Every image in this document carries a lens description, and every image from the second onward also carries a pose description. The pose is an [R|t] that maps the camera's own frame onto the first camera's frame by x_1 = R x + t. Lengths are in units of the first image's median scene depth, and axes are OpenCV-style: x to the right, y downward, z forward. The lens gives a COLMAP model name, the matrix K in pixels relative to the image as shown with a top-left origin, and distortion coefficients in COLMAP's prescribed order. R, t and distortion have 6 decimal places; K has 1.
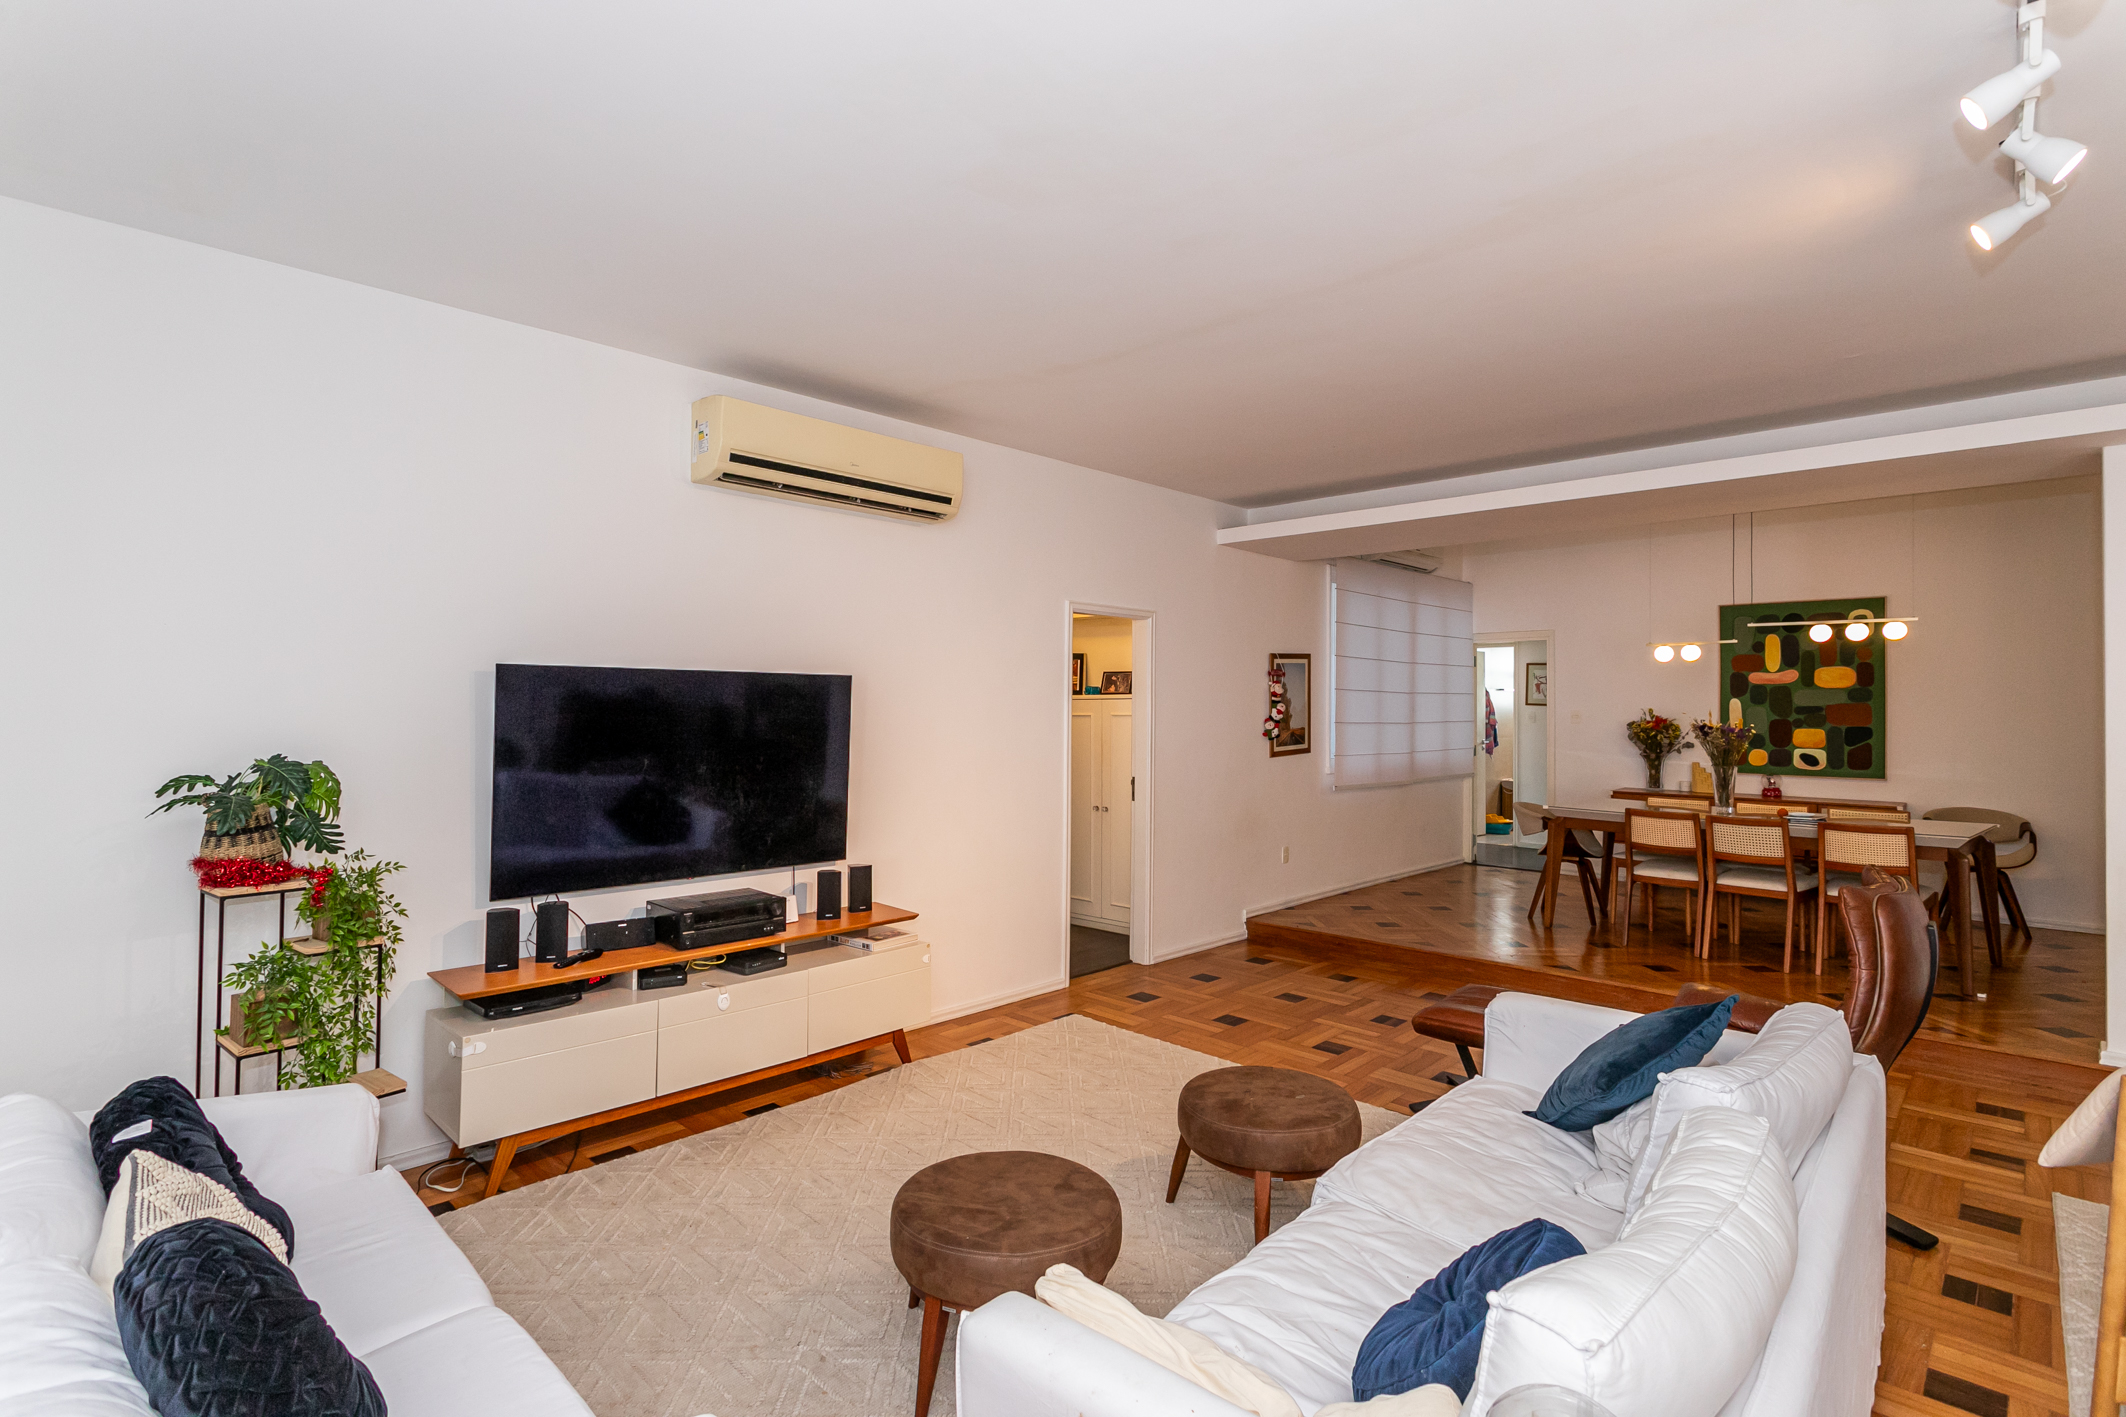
lens RADIAL K [[1019.4, 0, 1062.9], [0, 1019.4, 697.0], [0, 0, 1]] dist [0.002206, 0.001827]
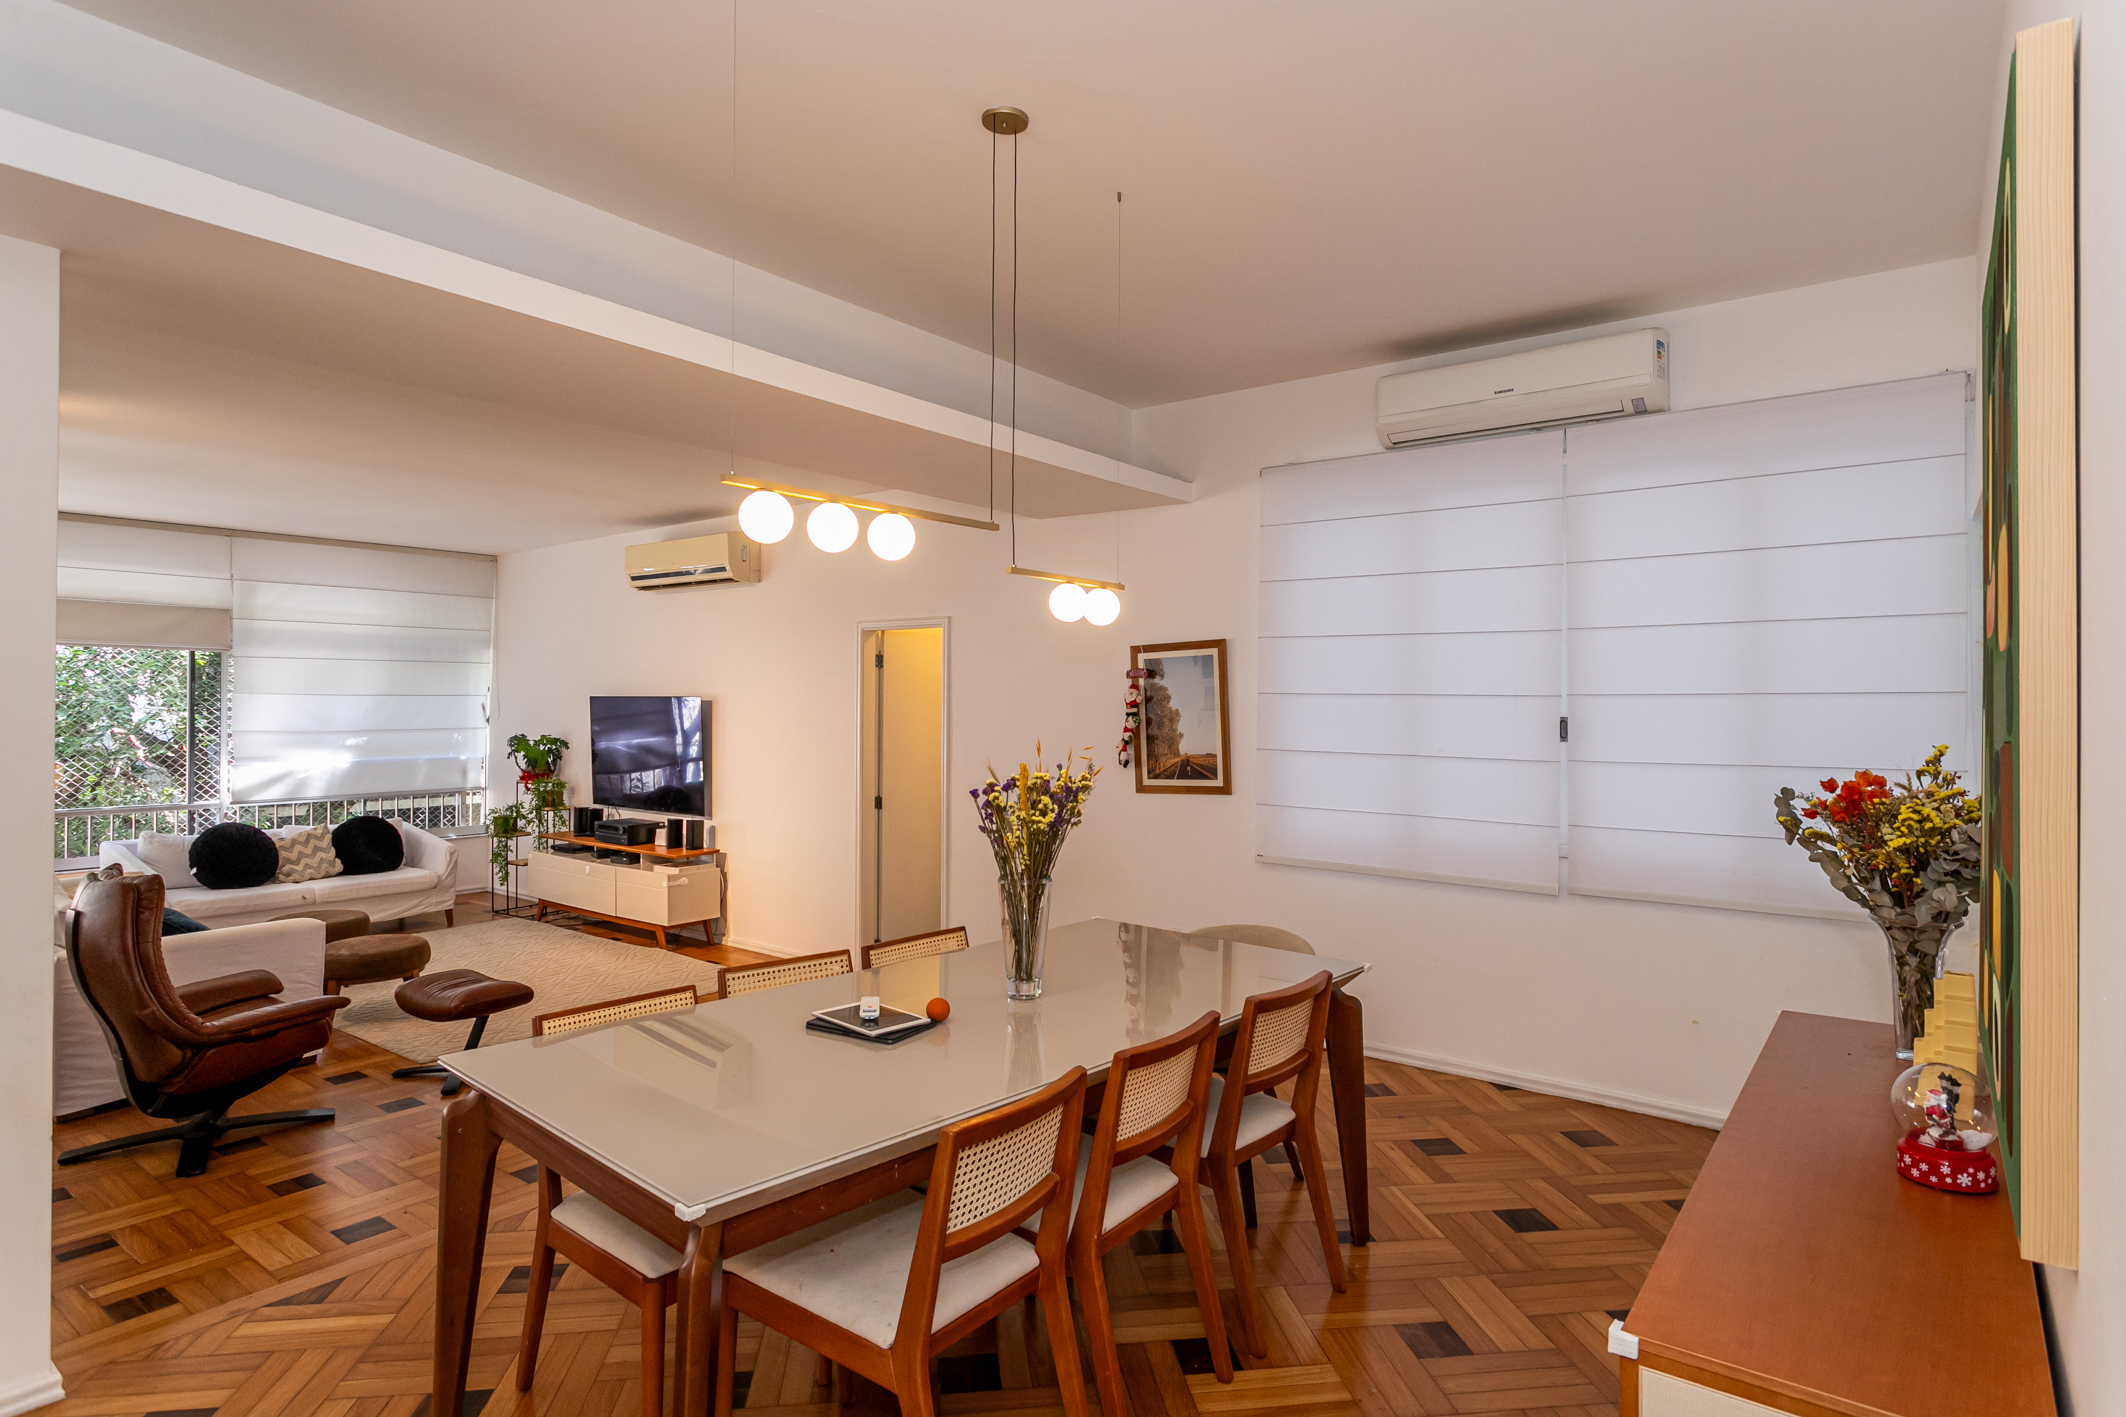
lens RADIAL K [[1135.0, 0, 1064.2], [0, 1135.0, 697.9], [0, 0, 1]] dist [-0.001245, 0.000896]
pose [[0.105610, -0.009411, -0.994363, 1.373520], [0.007330, 0.999935, -0.008685, -0.000179], [0.994381, -0.006371, 0.105672, 1.209711]]
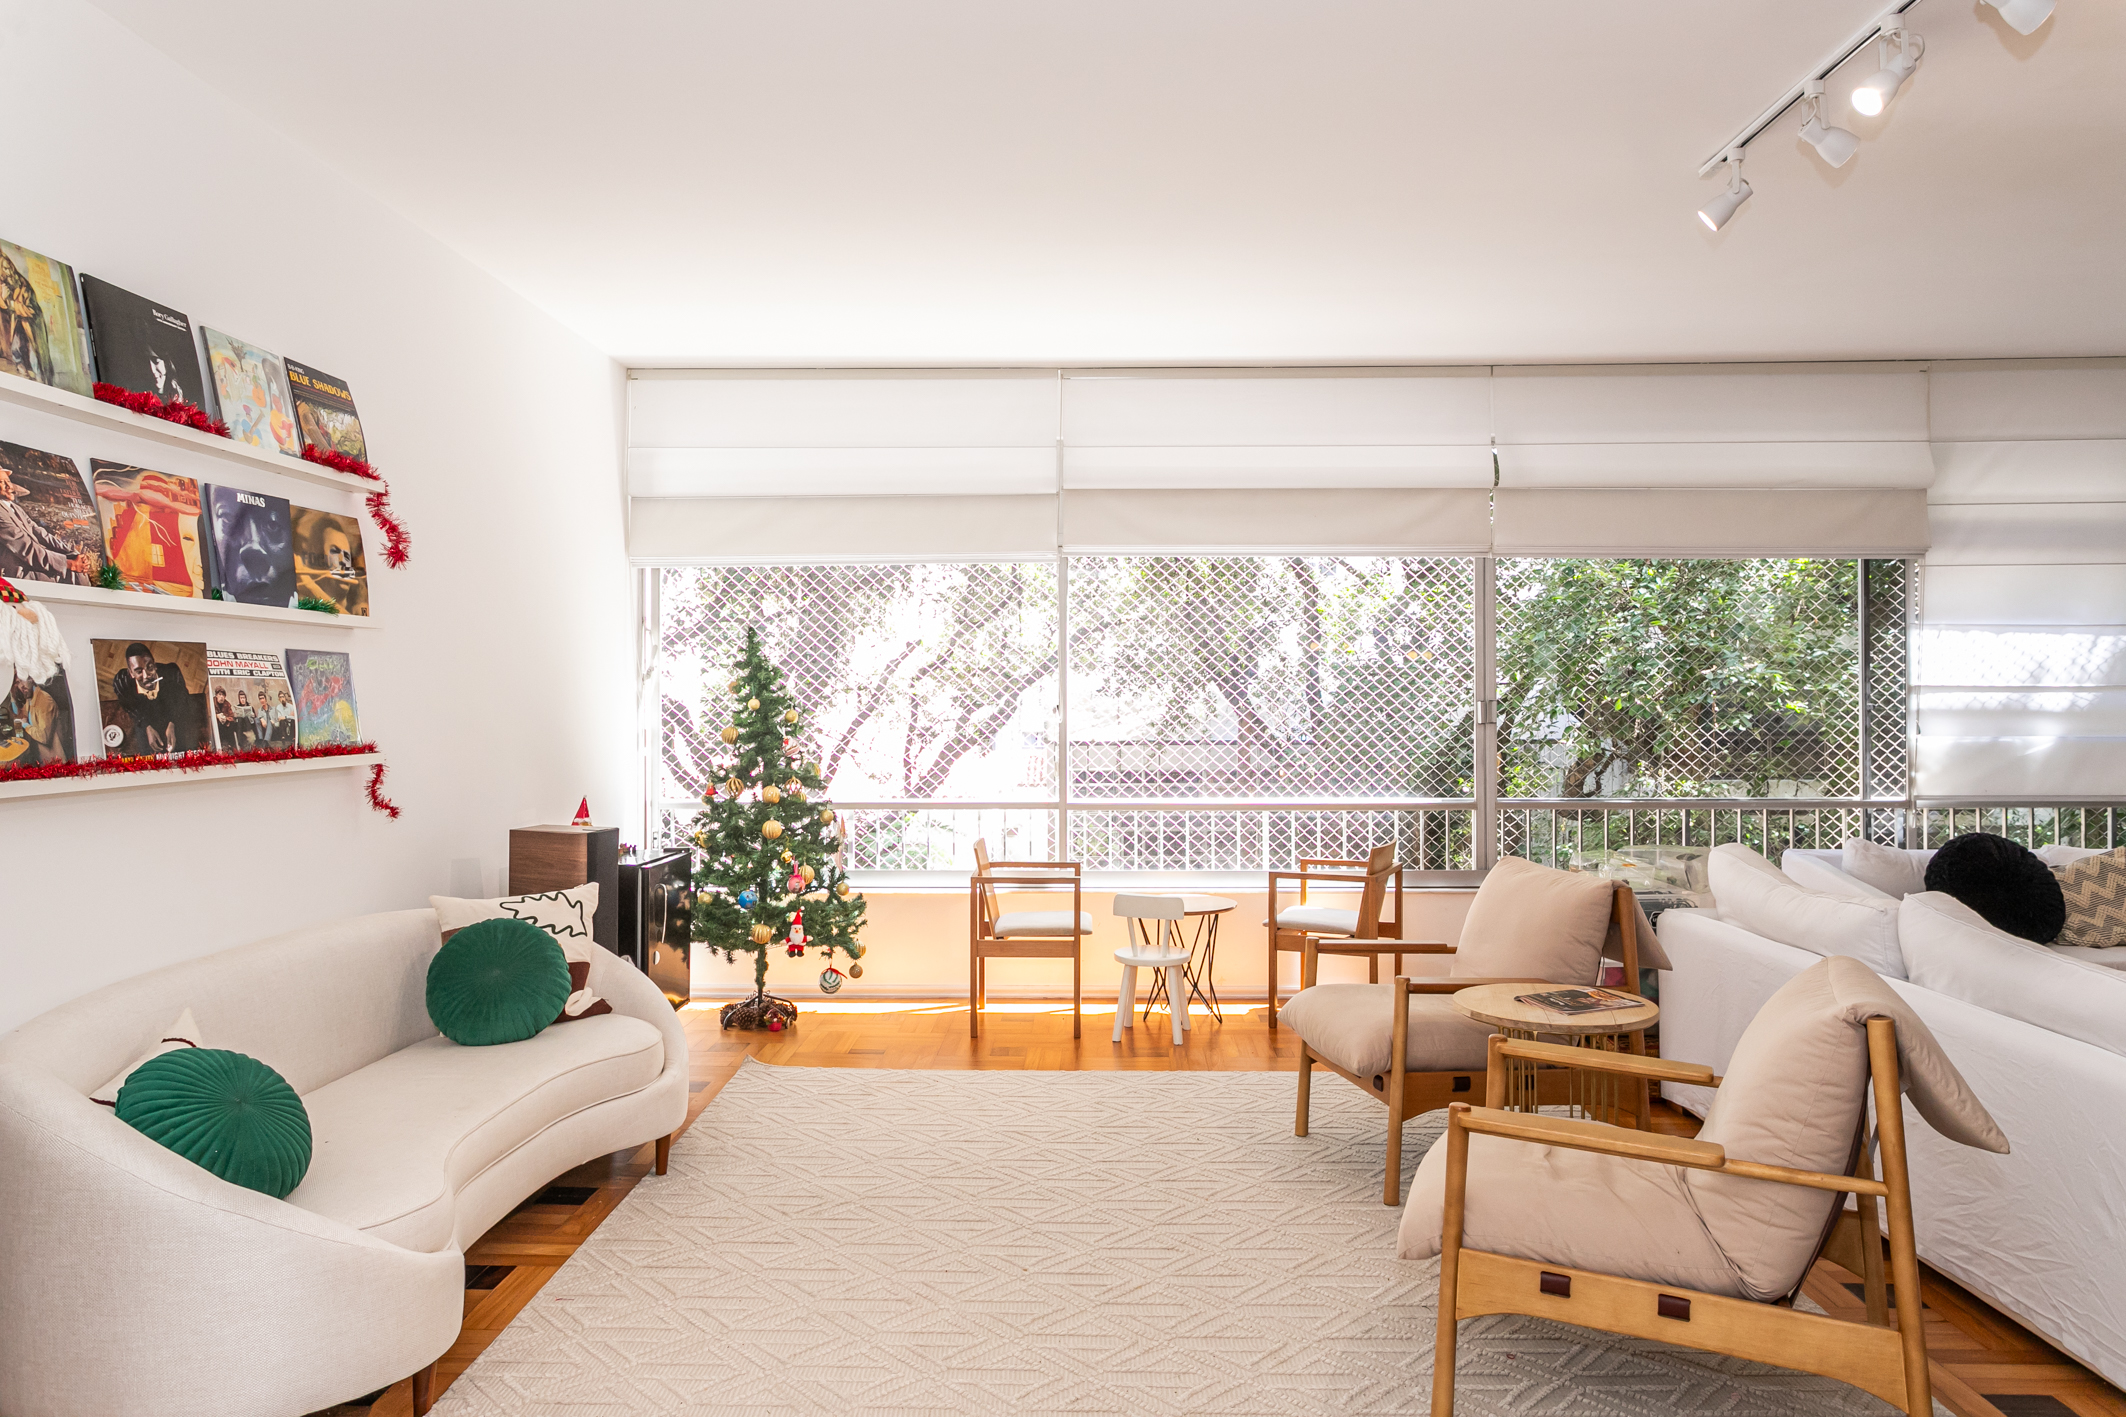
lens RADIAL K [[1424.4, 0, 1066.0], [0, 1424.4, 700.4], [0, 0, 1]] dist [0.000422, 0.002634]
pose [[-0.741986, -0.001368, -0.670414, 1.052536], [0.008937, 0.999889, -0.011932, 0.045481], [0.670356, -0.014844, -0.741891, 0.623597]]
